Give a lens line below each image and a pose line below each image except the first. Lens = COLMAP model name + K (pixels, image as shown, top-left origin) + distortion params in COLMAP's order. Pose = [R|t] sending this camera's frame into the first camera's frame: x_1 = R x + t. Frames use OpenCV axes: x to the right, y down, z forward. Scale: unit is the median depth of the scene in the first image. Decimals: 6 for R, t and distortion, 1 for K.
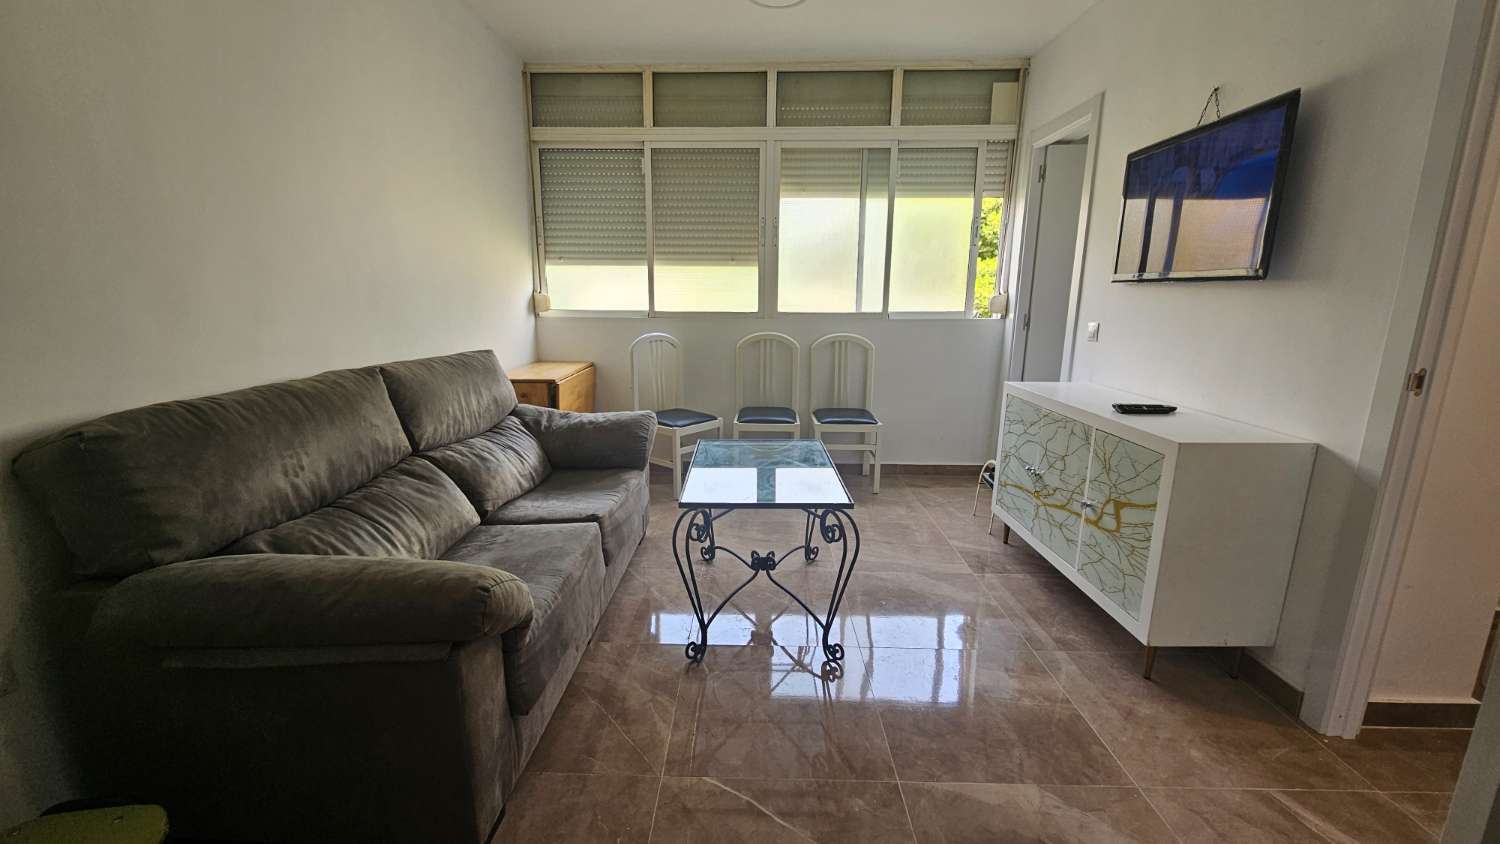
lens RADIAL K [[613.3, 0, 742.2], [0, 613.3, 425.5], [0, 0, 1]] dist [0.001382, 0.000031]
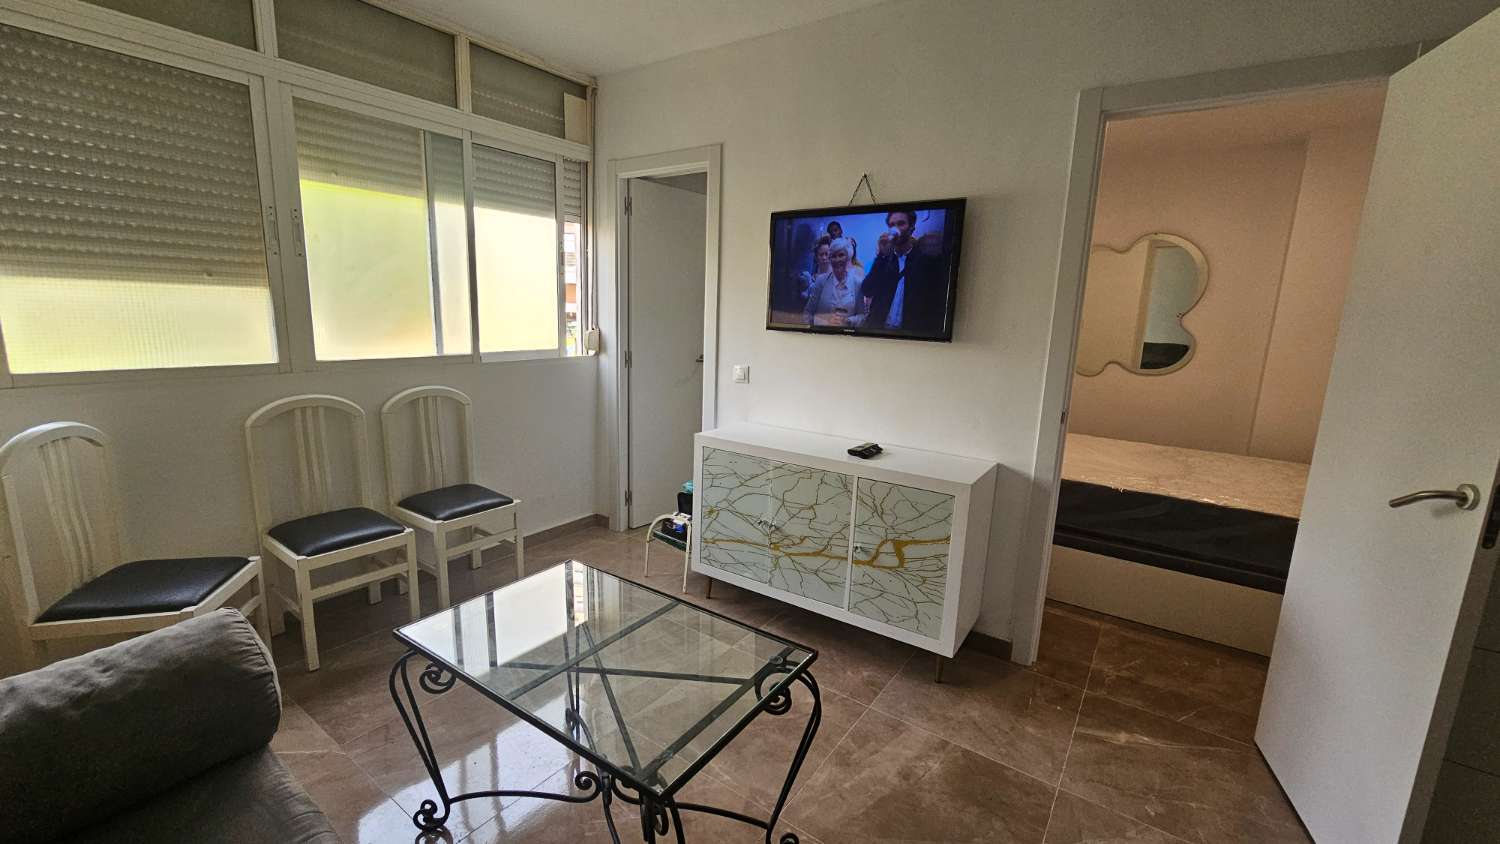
lens RADIAL K [[613.3, 0, 742.2], [0, 613.3, 425.5], [0, 0, 1]] dist [0.001382, 0.000031]
pose [[0.565099, -0.142567, 0.812611, -0.234163], [0.145203, 0.986768, 0.072146, -0.113299], [-0.812144, 0.077224, 0.578323, 0.320990]]
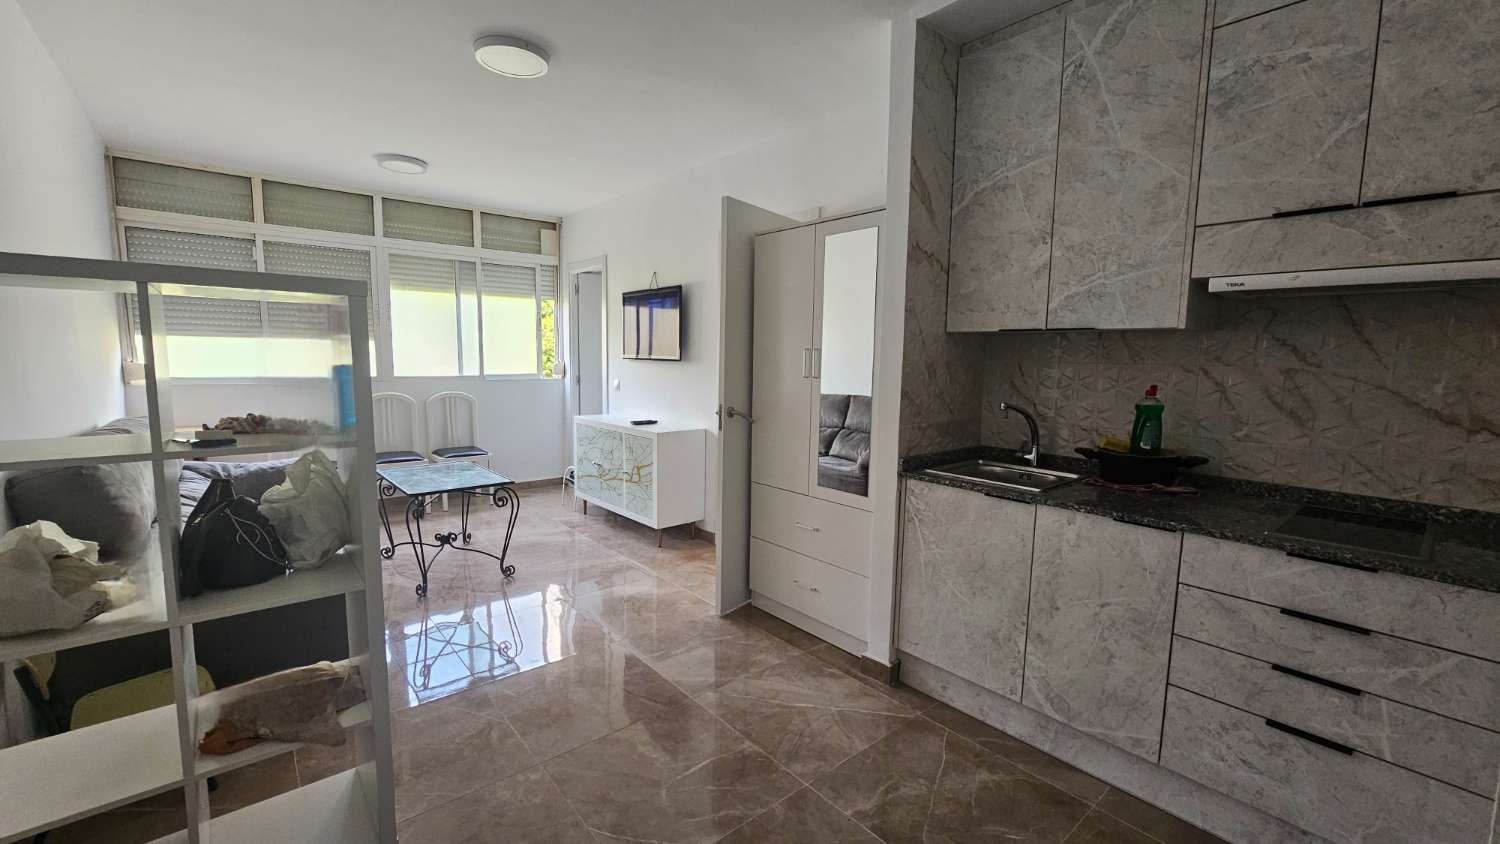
lens RADIAL K [[613.3, 0, 742.2], [0, 613.3, 425.5], [0, 0, 1]] dist [0.001382, 0.000031]
pose [[0.751141, -0.069216, 0.656503, -0.264891], [0.127549, 0.990965, -0.041457, 0.065751], [-0.647702, 0.114876, 0.753183, -0.449410]]
